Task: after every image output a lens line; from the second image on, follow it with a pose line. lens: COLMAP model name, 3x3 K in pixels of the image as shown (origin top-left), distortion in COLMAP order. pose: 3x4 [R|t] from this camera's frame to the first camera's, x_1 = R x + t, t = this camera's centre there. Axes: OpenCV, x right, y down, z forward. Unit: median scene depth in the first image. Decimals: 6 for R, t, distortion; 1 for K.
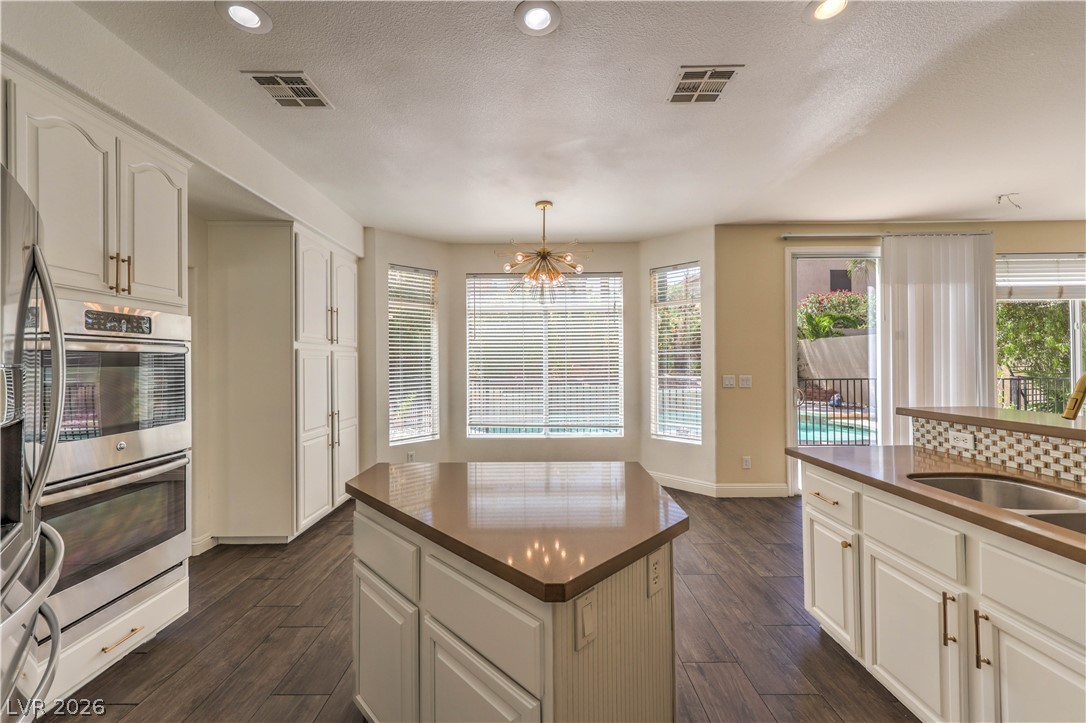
lens RADIAL K [[434.5, 0, 536.4], [0, 434.5, 362.0], [0, 0, 1]] dist [0.000783, 0.000548]
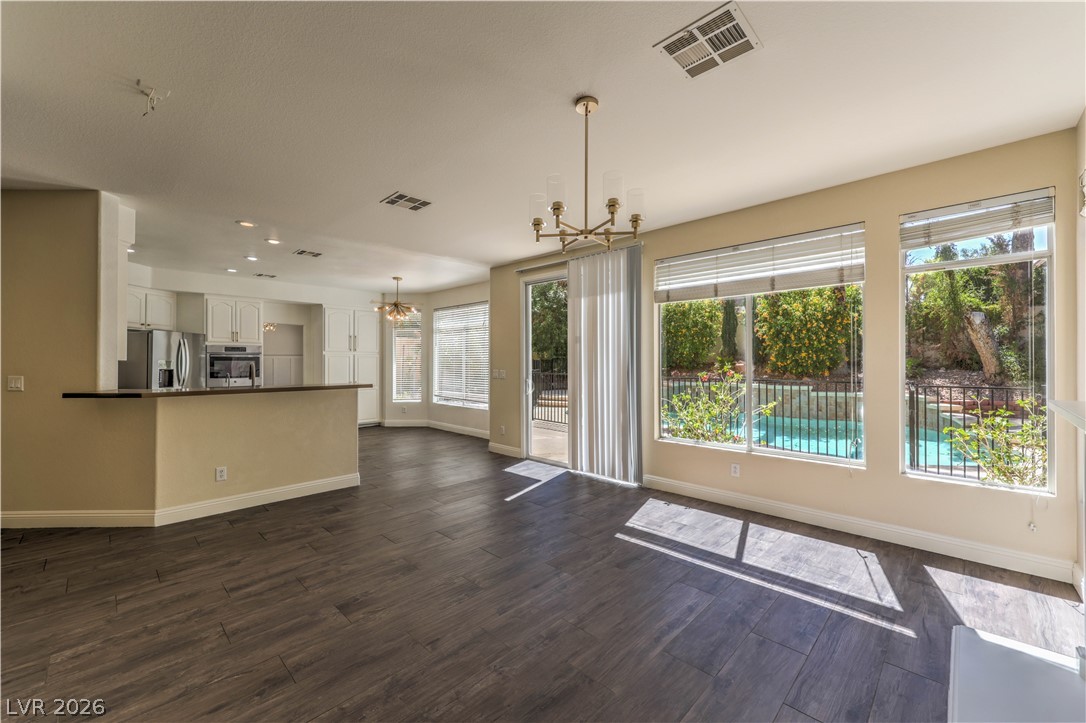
lens RADIAL K [[434.5, 0, 544.1], [0, 434.5, 361.4], [0, 0, 1]] dist [0.000783, 0.000548]
pose [[0.721704, 0.008513, -0.692150, 3.127826], [-0.001979, 0.999946, 0.010236, -0.025732], [0.692199, -0.006018, 0.721681, 0.101825]]
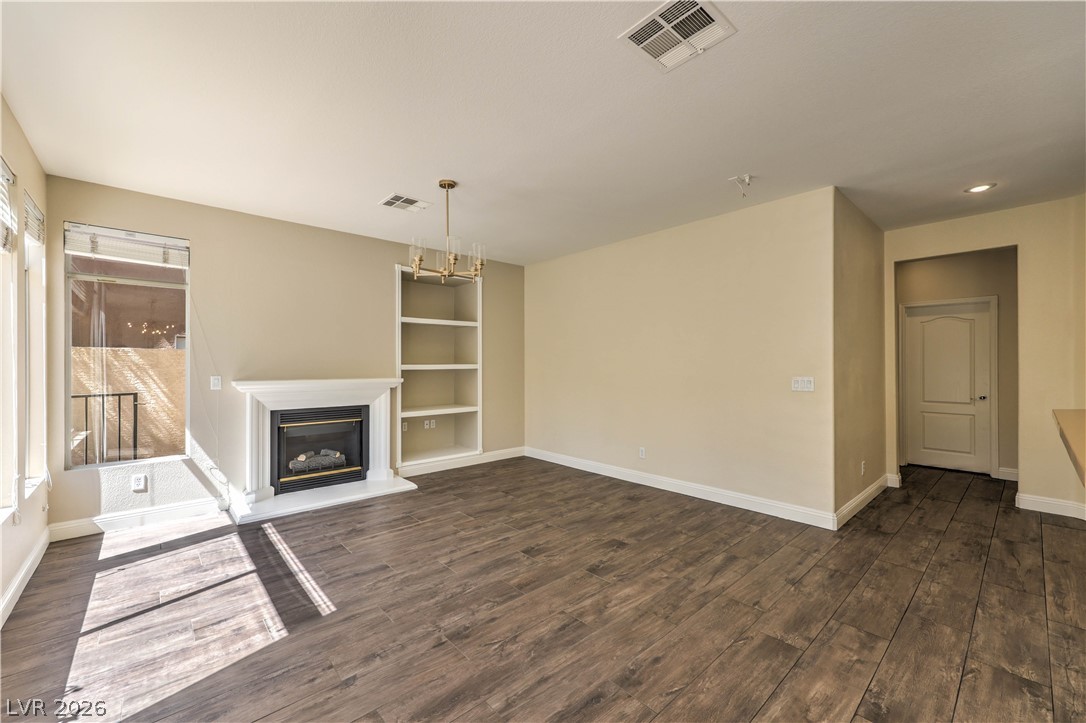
lens RADIAL K [[434.5, 0, 547.3], [0, 434.5, 362.3], [0, 0, 1]] dist [0.000783, 0.000548]
pose [[-0.679880, 0.013036, 0.733208, 1.124219], [0.005482, 0.999904, -0.012695, 0.005935], [-0.733303, -0.004612, -0.679886, 1.707417]]
